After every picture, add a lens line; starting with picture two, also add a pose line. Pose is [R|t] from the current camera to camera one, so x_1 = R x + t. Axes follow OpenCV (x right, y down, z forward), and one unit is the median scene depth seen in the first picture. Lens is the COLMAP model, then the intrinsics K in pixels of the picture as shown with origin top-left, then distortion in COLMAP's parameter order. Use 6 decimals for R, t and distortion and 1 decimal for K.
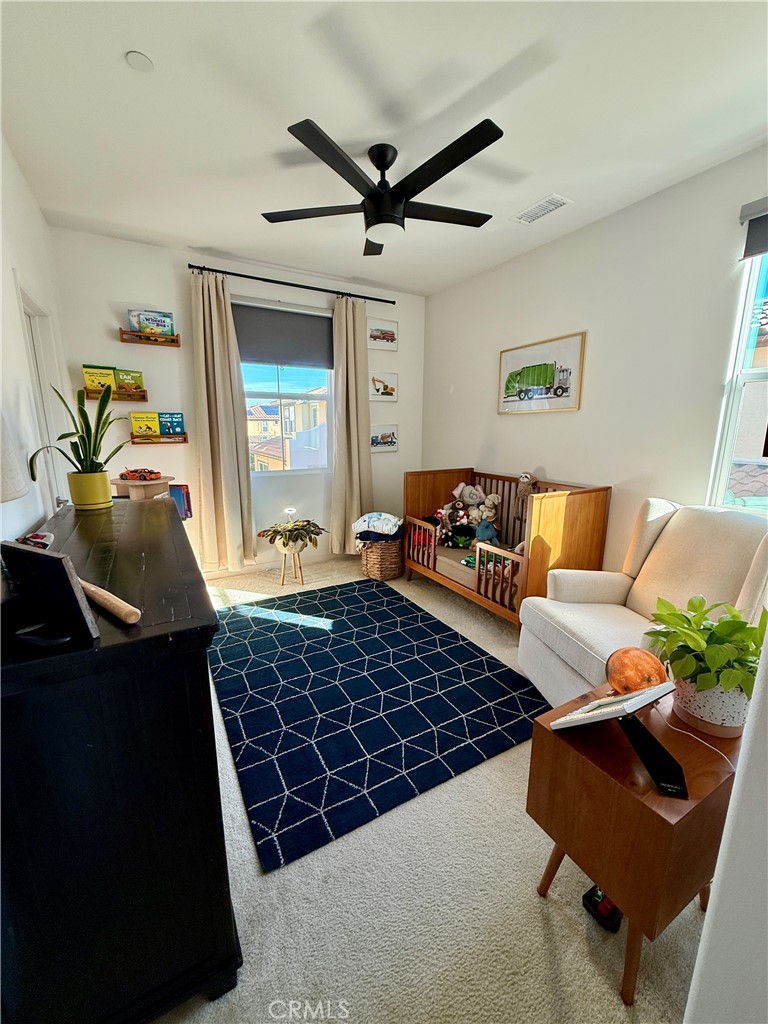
lens RADIAL K [[408.8, 0, 386.3], [0, 408.8, 515.2], [0, 0, 1]] dist [0.012515, 0.000057]
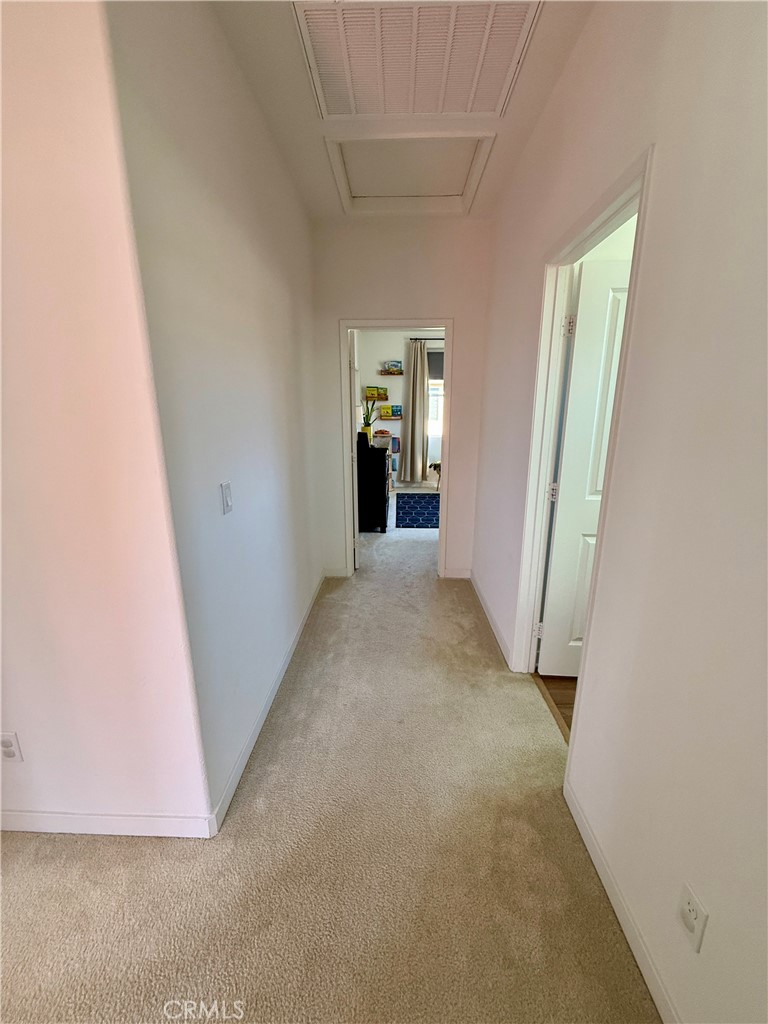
lens RADIAL K [[408.8, 0, 380.1], [0, 408.8, 512.1], [0, 0, 1]] dist [0.012515, 0.000057]
pose [[0.848232, 0.116973, -0.516546, 0.635978], [-0.102706, 0.993121, 0.056237, 0.217206], [0.519571, 0.005350, 0.854410, -0.973465]]
